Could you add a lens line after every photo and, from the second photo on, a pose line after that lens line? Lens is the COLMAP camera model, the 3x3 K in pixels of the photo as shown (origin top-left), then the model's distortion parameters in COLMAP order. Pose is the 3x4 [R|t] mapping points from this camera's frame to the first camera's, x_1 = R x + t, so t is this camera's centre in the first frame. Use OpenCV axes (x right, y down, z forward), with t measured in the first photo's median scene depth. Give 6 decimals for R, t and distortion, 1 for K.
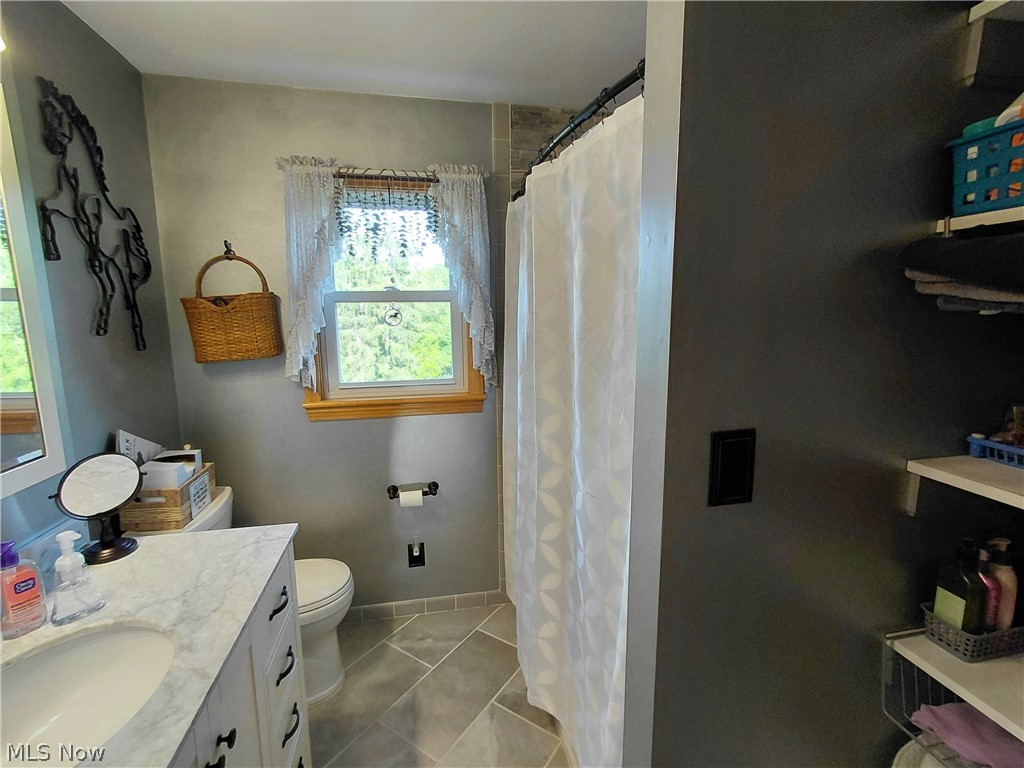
lens RADIAL K [[476.3, 0, 513.4], [0, 476.3, 383.0], [0, 0, 1]] dist [-0.005212, 0.005734]
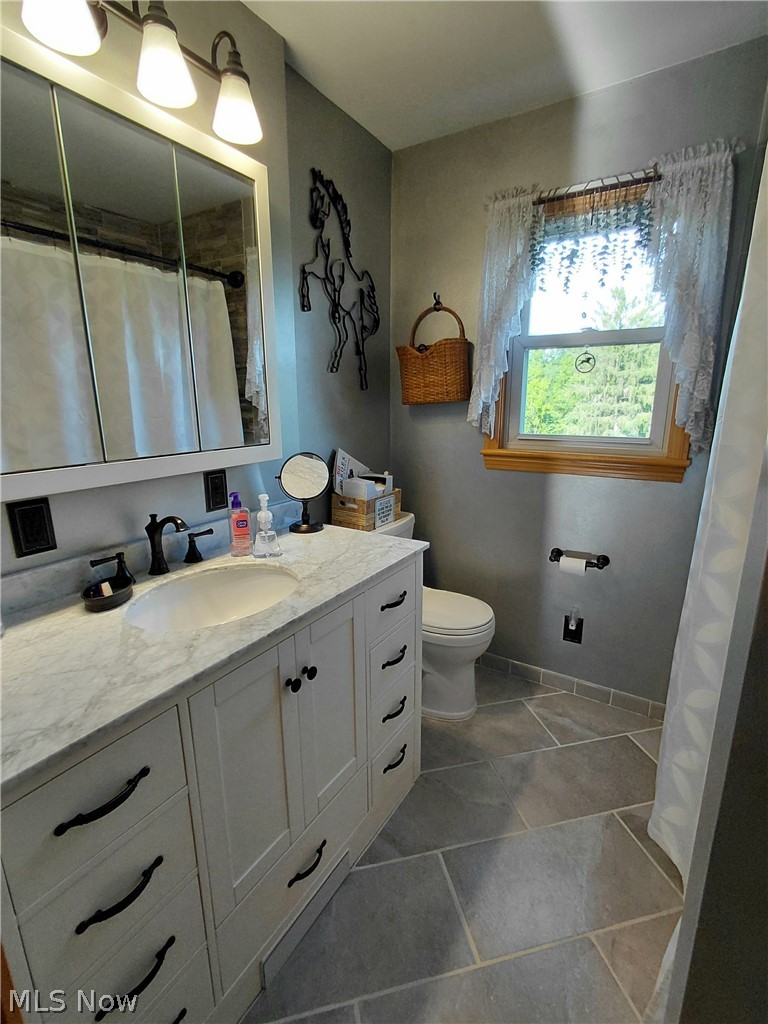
lens RADIAL K [[476.3, 0, 389.9], [0, 476.3, 510.6], [0, 0, 1]] dist [-0.005212, 0.005734]
pose [[0.729610, 0.165588, -0.663513, 0.134658], [-0.109121, 0.986000, 0.126078, 0.071586], [0.675101, -0.019584, 0.737465, 0.108924]]
